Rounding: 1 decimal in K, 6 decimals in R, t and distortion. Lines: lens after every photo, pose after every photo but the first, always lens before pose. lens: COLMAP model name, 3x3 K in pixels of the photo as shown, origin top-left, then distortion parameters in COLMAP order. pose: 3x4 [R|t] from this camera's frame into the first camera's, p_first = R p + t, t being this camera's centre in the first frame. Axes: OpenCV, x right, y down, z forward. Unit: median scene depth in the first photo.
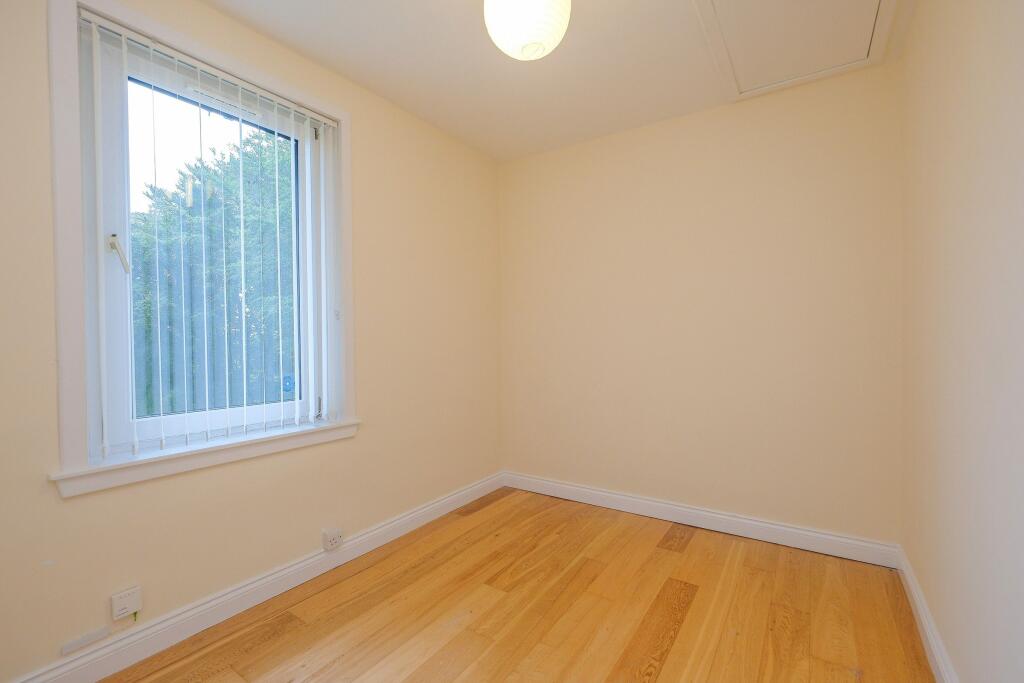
lens RADIAL K [[444.8, 0, 513.4], [0, 444.8, 344.1], [0, 0, 1]] dist [0.001759, -0.001272]
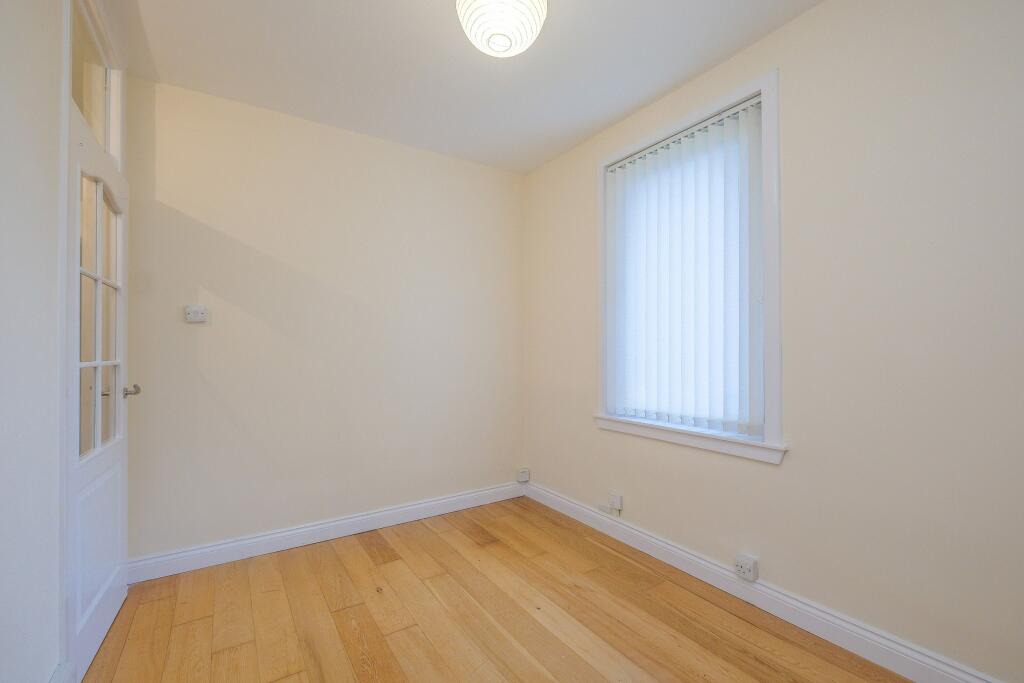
lens RADIAL K [[444.8, 0, 516.2], [0, 444.8, 341.4], [0, 0, 1]] dist [0.001759, -0.001272]
pose [[-0.371529, -0.001294, -0.928421, 0.646567], [0.001409, 0.999997, -0.001958, -0.018285], [0.928420, -0.002035, -0.371526, 0.975140]]
